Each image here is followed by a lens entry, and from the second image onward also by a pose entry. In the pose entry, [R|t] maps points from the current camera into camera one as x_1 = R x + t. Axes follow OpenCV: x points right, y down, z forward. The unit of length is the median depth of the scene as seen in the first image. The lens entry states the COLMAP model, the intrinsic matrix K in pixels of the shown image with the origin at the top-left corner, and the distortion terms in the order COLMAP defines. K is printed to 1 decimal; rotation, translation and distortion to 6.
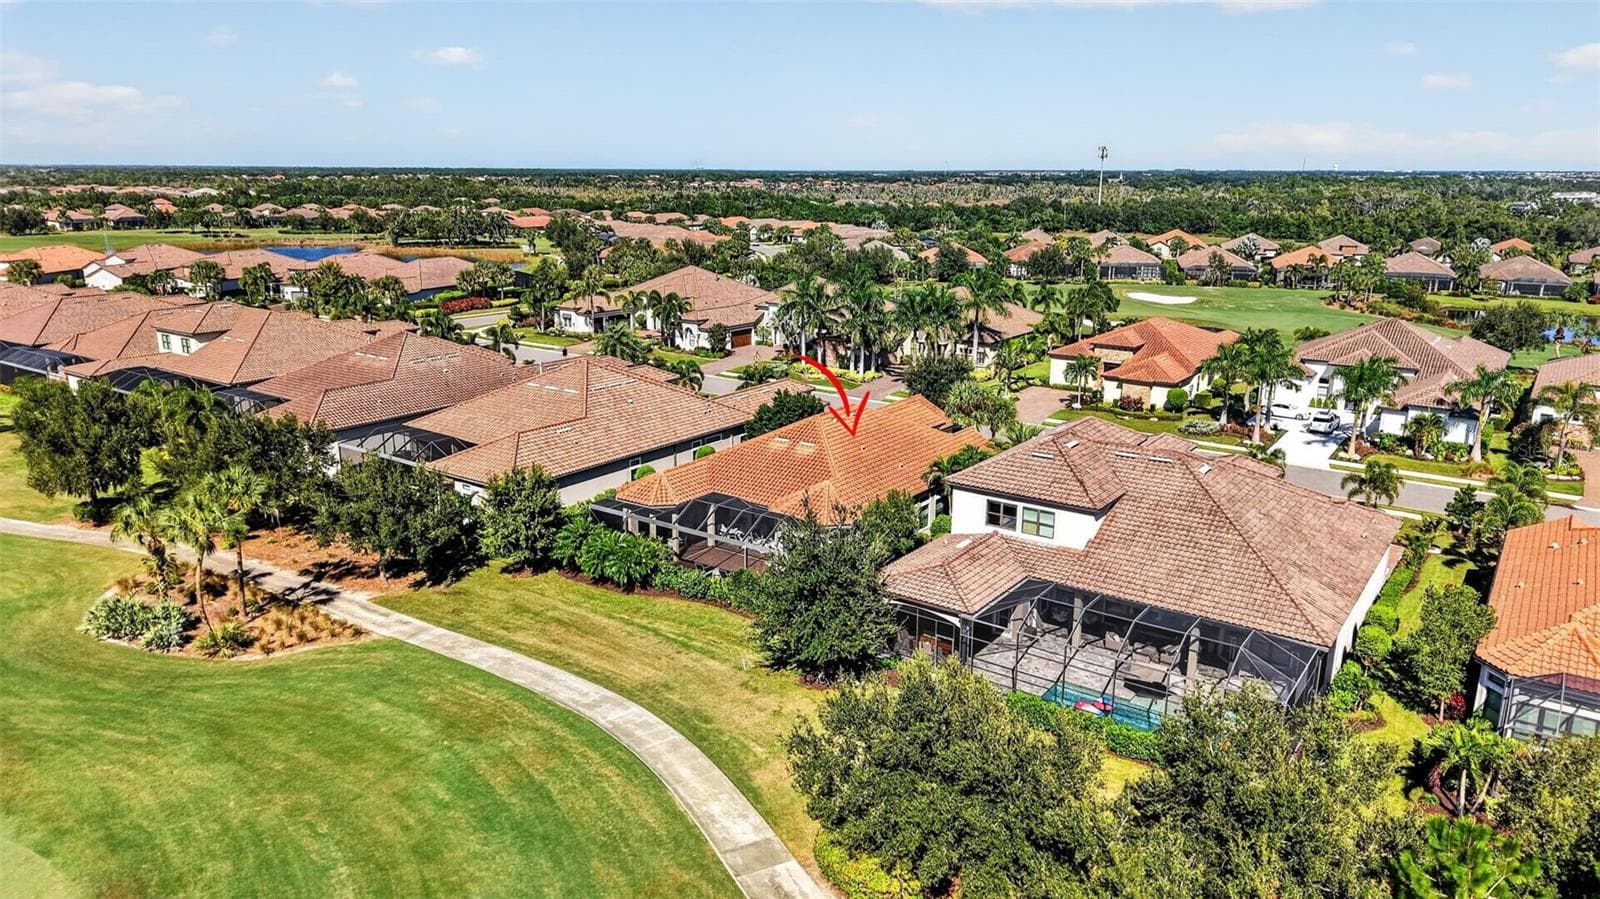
lens RADIAL K [[1062.8, 0, 800.0], [0, 1062.8, 449.5], [0, 0, 1]] dist [0.034780, -0.028137]
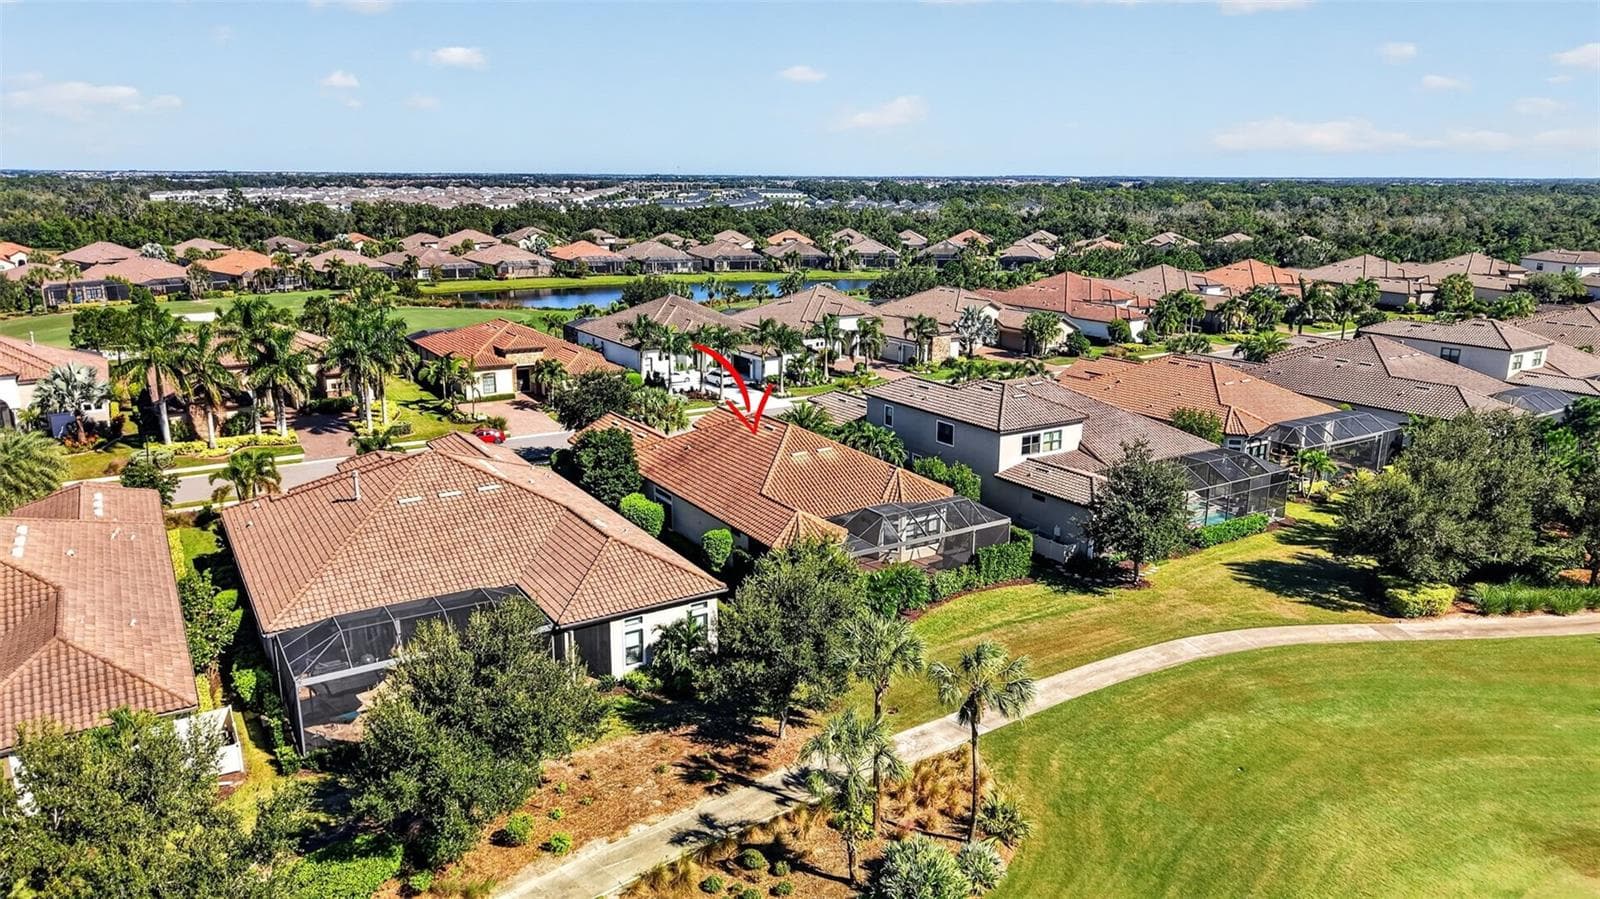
lens RADIAL K [[1062.8, 0, 800.0], [0, 1062.8, 449.5], [0, 0, 1]] dist [0.034780, -0.028137]
pose [[0.371116, -0.232065, 0.899121, -1.017058], [0.230743, 0.960945, 0.152782, -0.184177], [-0.899461, 0.150766, 0.410170, 0.660635]]
